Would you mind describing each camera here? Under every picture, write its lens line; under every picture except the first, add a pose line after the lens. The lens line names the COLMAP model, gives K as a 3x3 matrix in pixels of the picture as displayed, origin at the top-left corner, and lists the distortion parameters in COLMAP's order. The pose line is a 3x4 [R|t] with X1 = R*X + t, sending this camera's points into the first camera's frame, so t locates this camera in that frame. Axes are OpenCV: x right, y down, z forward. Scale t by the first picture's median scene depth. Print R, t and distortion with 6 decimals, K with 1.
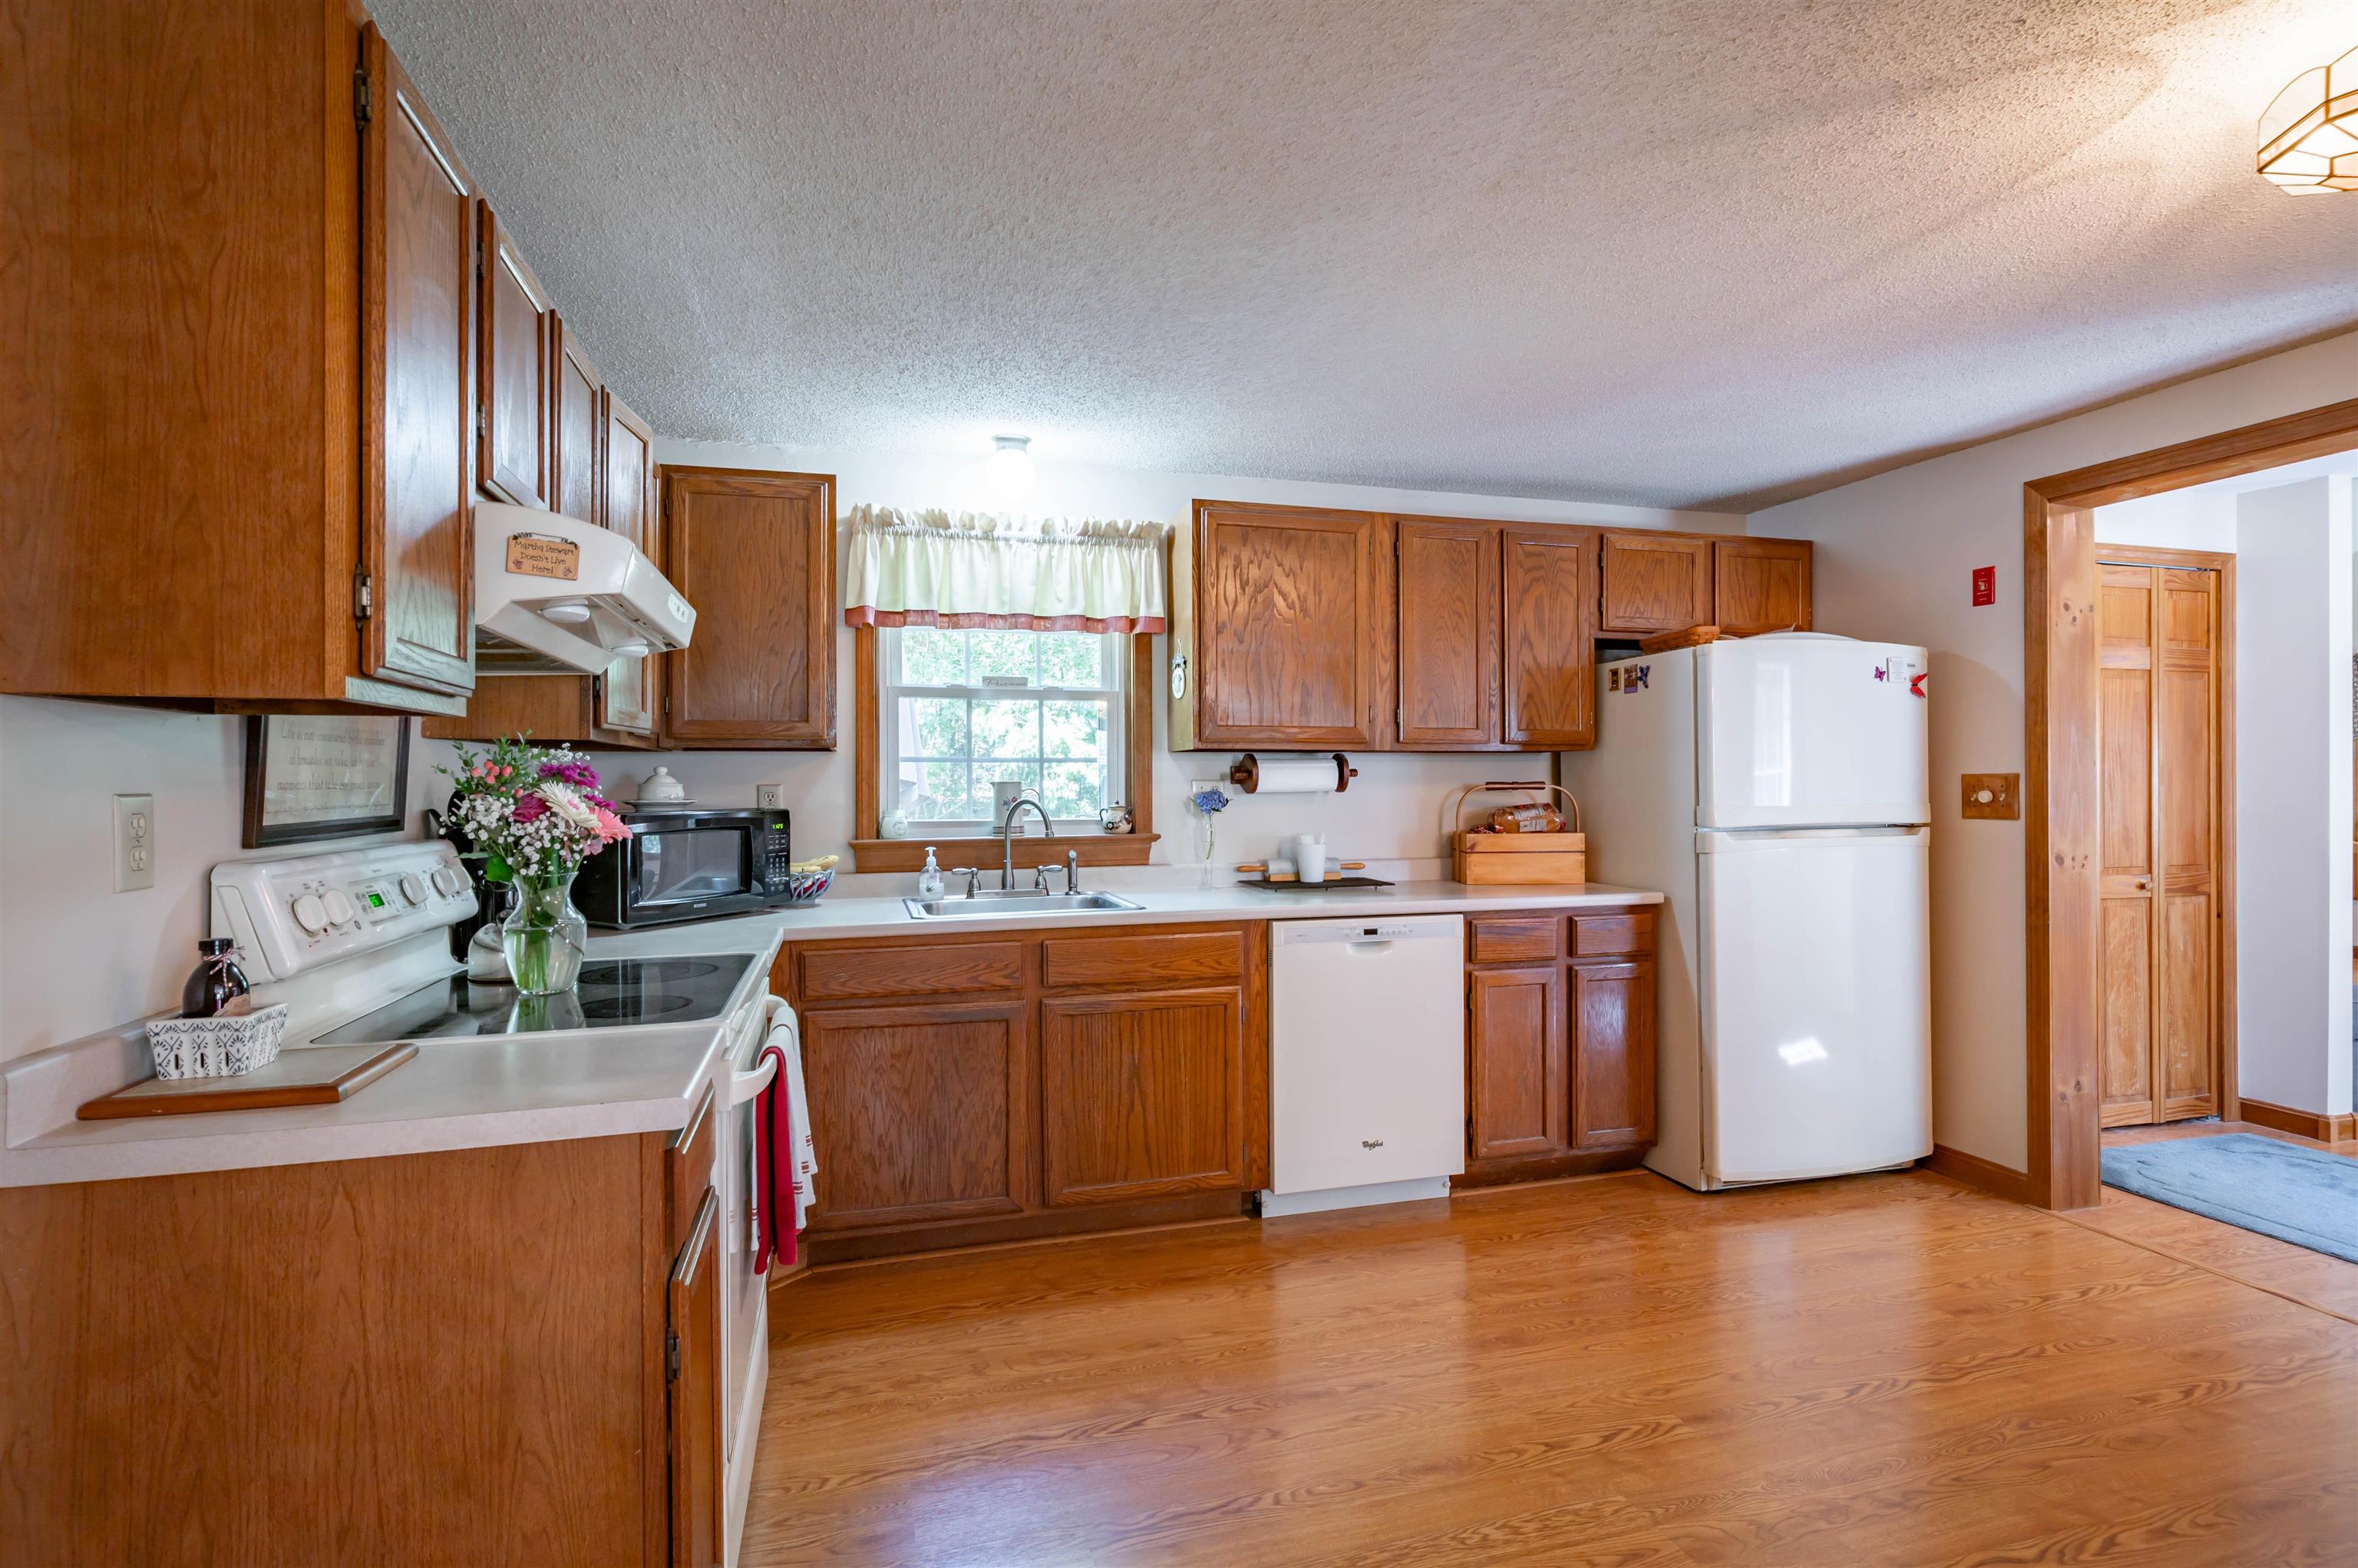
lens RADIAL K [[1132.4, 0, 1177.3], [0, 1132.4, 774.6], [0, 0, 1]] dist [-0.009946, 0.004214]
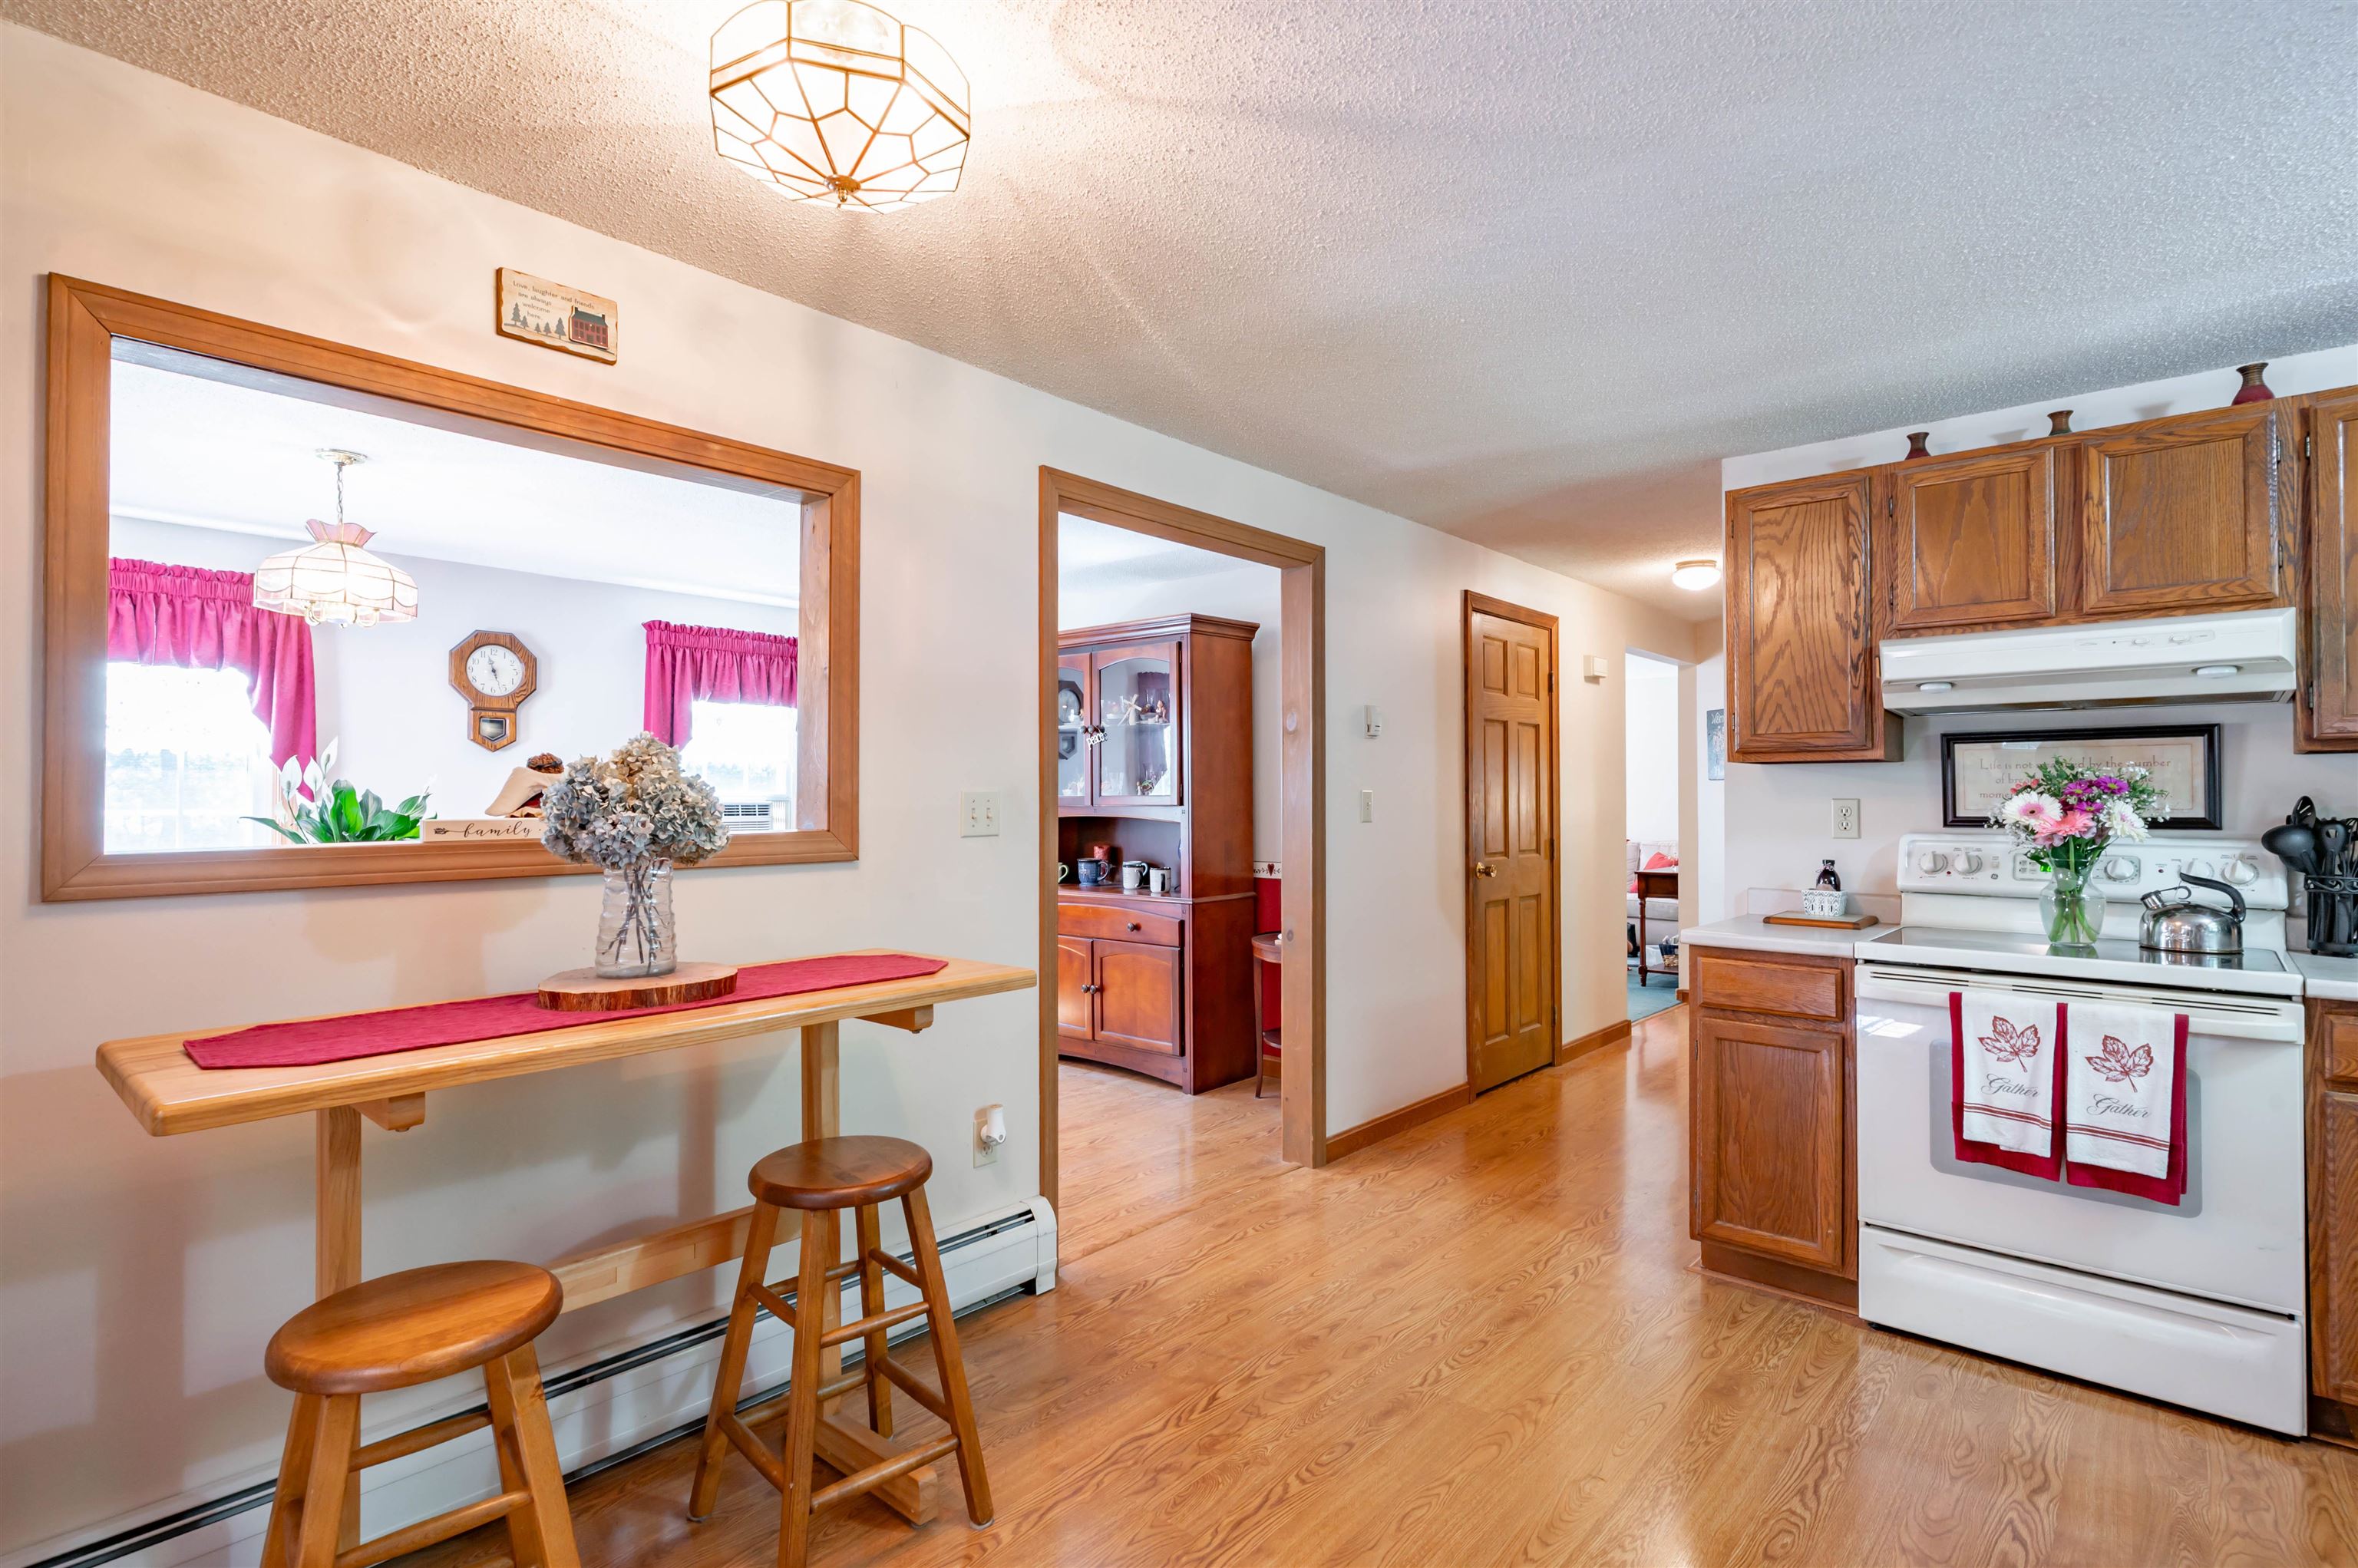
lens RADIAL K [[1132.4, 0, 1183.9], [0, 1132.4, 784.1], [0, 0, 1]] dist [-0.009946, 0.004214]
pose [[-0.842077, -0.004172, -0.539342, 0.597629], [0.006722, 0.999811, -0.018230, 0.007527], [0.539316, -0.018976, -0.841890, 0.863682]]
